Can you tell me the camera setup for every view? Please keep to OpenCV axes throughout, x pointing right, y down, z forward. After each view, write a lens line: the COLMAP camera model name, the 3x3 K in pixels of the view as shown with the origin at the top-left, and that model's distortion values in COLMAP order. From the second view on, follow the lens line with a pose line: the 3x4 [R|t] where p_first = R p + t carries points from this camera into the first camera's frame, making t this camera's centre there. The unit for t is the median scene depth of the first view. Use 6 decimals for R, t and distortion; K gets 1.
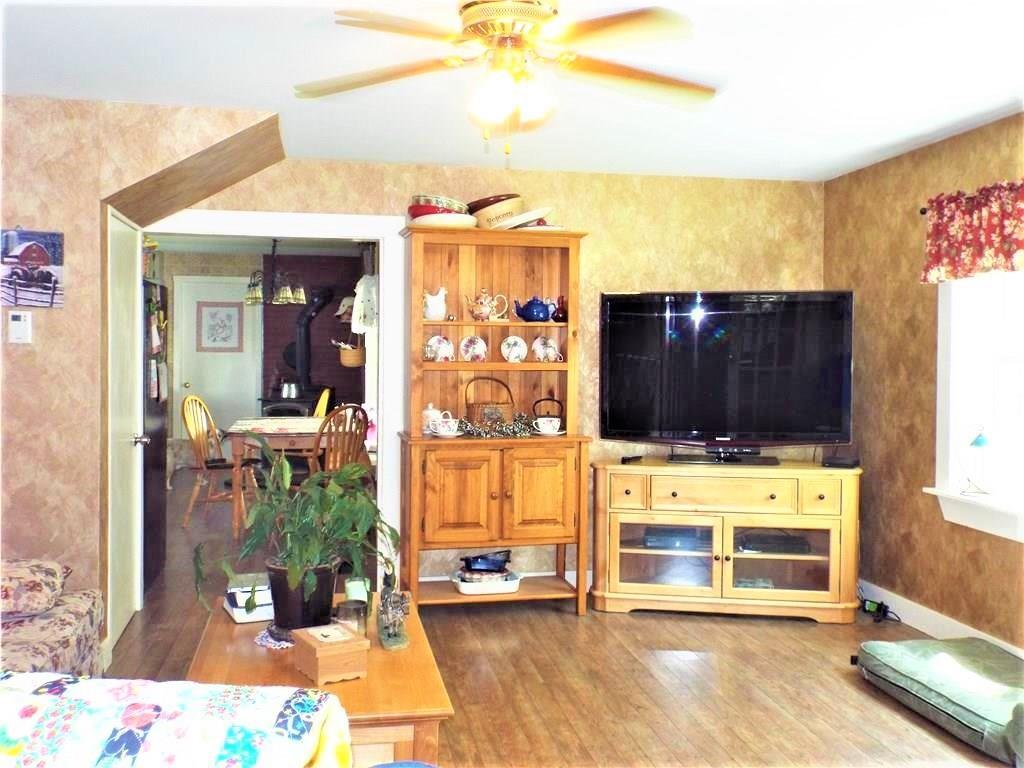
lens RADIAL K [[1003.3, 0, 512.8], [0, 1003.3, 386.1], [0, 0, 1]] dist [0.000522, 0.000000]
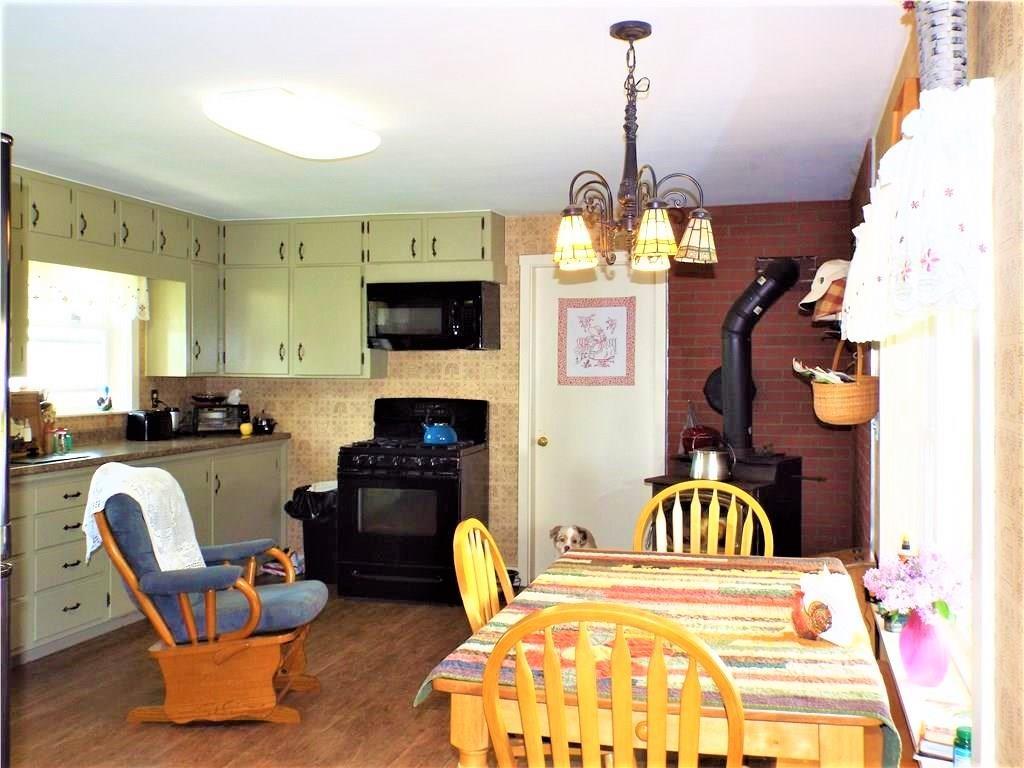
lens RADIAL K [[1003.3, 0, 513.4], [0, 1003.3, 386.3], [0, 0, 1]] dist [0.000522, 0.000000]
pose [[0.899029, -0.003099, -0.437879, -0.087452], [-0.006394, 0.999775, -0.020203, -0.022477], [0.437843, 0.020963, 0.898807, 0.490253]]
